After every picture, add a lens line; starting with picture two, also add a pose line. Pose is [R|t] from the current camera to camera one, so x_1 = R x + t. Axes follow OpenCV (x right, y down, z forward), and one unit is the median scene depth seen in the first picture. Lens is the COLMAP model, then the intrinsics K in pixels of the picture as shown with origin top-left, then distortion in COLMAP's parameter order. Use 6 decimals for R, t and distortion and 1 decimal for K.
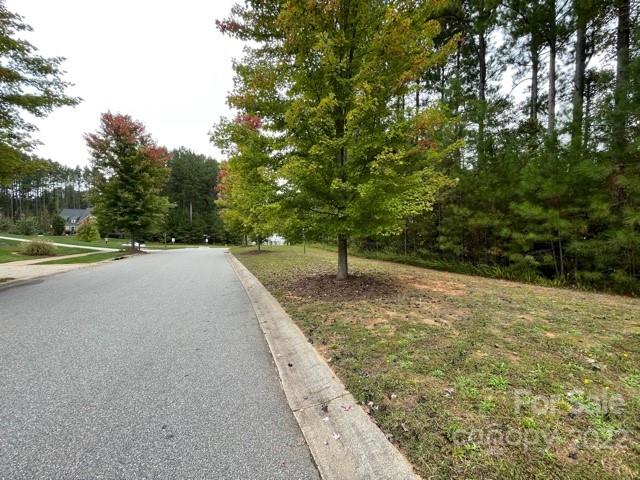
lens RADIAL K [[260.5, 0, 321.2], [0, 260.5, 238.4], [0, 0, 1]] dist [-0.001443, -0.000238]
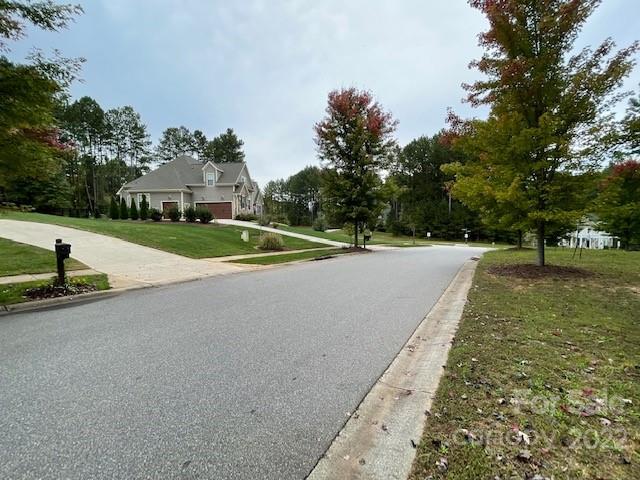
lens RADIAL K [[260.5, 0, 319.3], [0, 260.5, 239.1], [0, 0, 1]] dist [-0.001443, -0.000238]
pose [[0.565037, 0.031971, -0.824446, -0.050211], [-0.010888, 0.999451, 0.031295, -0.004148], [0.824994, -0.008706, 0.565074, 0.244444]]
